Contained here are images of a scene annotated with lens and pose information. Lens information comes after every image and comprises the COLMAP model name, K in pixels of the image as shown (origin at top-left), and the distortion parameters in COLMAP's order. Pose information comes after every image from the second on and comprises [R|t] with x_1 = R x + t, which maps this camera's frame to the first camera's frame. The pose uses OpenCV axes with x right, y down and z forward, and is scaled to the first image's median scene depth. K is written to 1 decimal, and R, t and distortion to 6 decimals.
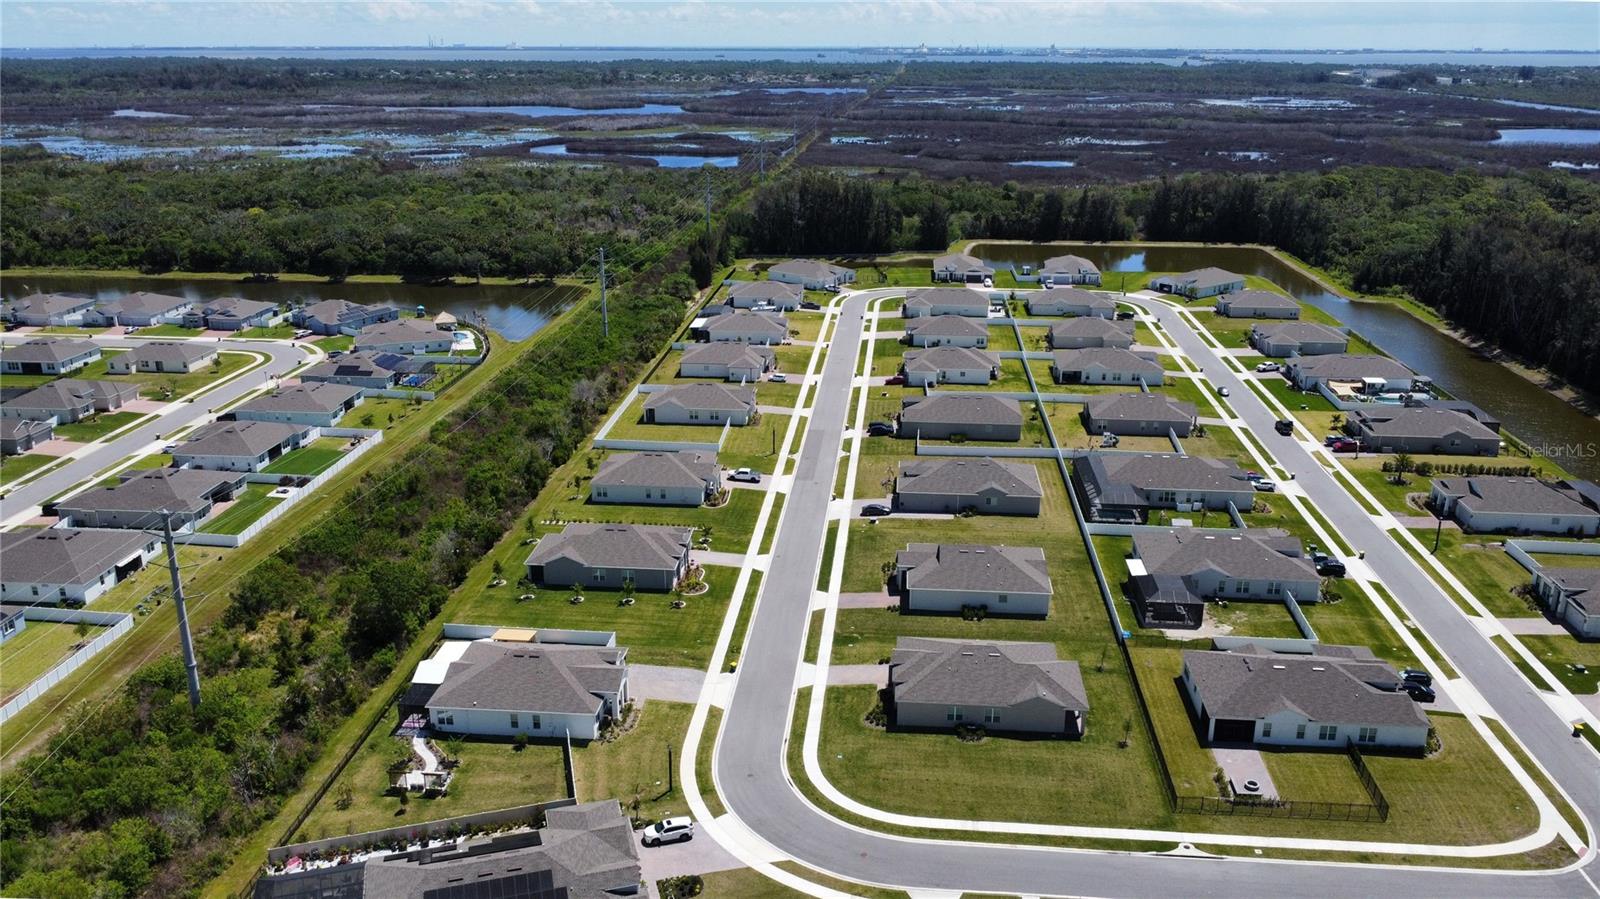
lens RADIAL K [[1261.0, 0, 800.0], [0, 1261.0, 449.5], [0, 0, 1]] dist [0.001228, -0.002133]
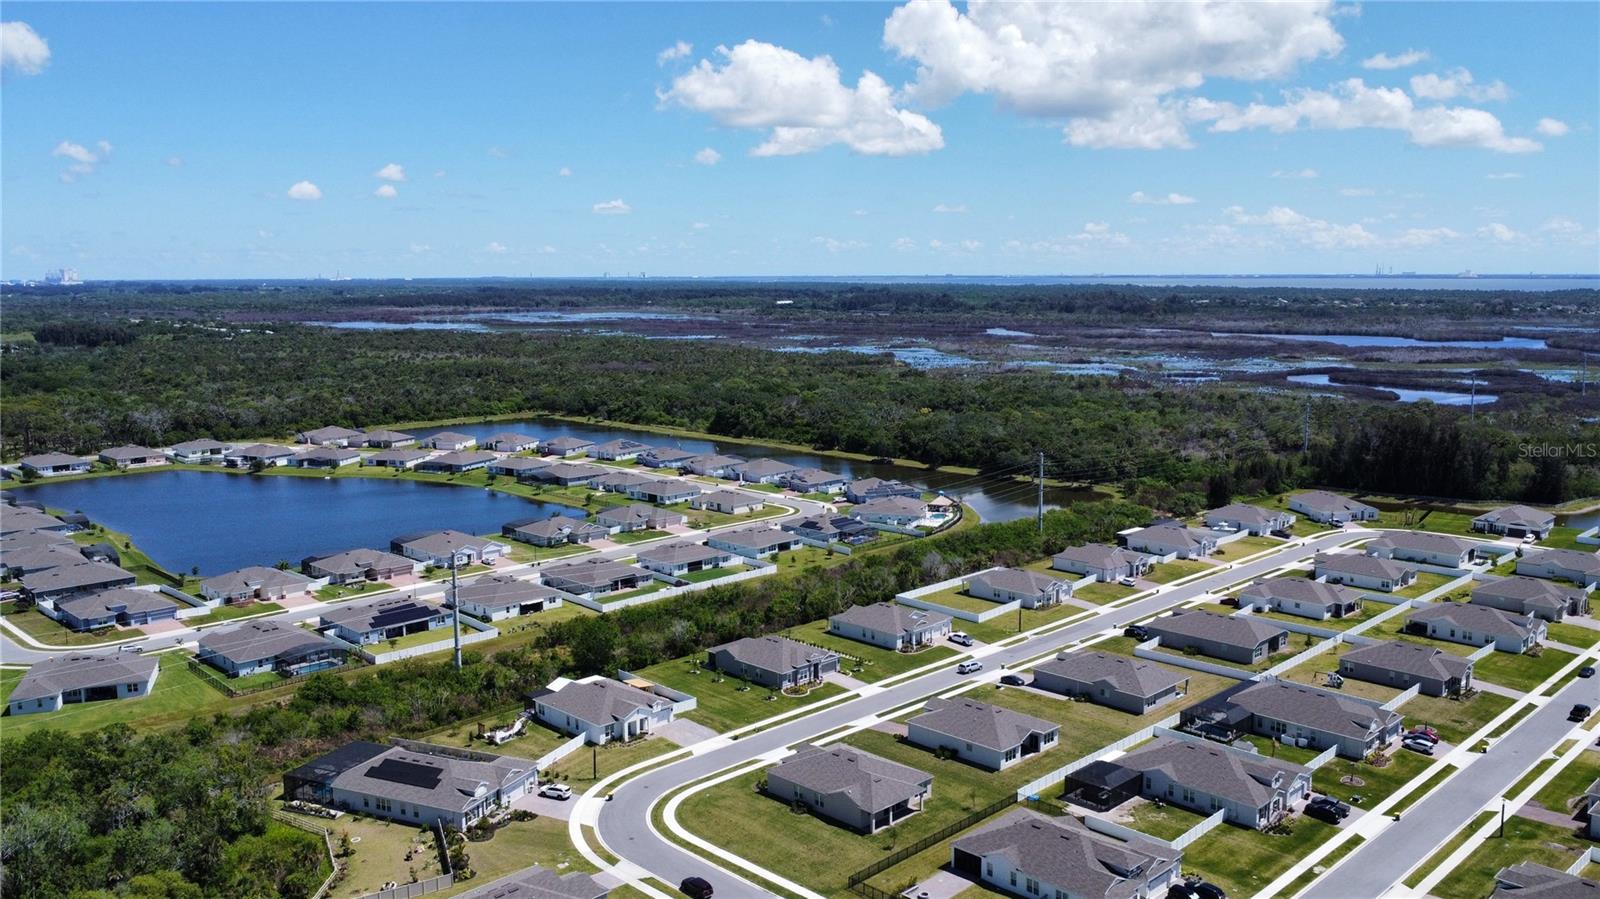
lens RADIAL K [[1314.7, 0, 800.0], [0, 1314.7, 449.5], [0, 0, 1]] dist [-0.000501, -0.002423]
pose [[0.762414, 0.084466, -0.641553, 0.654972], [-0.195762, 0.975093, -0.104262, 0.006217], [0.616767, 0.205082, 0.759960, -0.059722]]
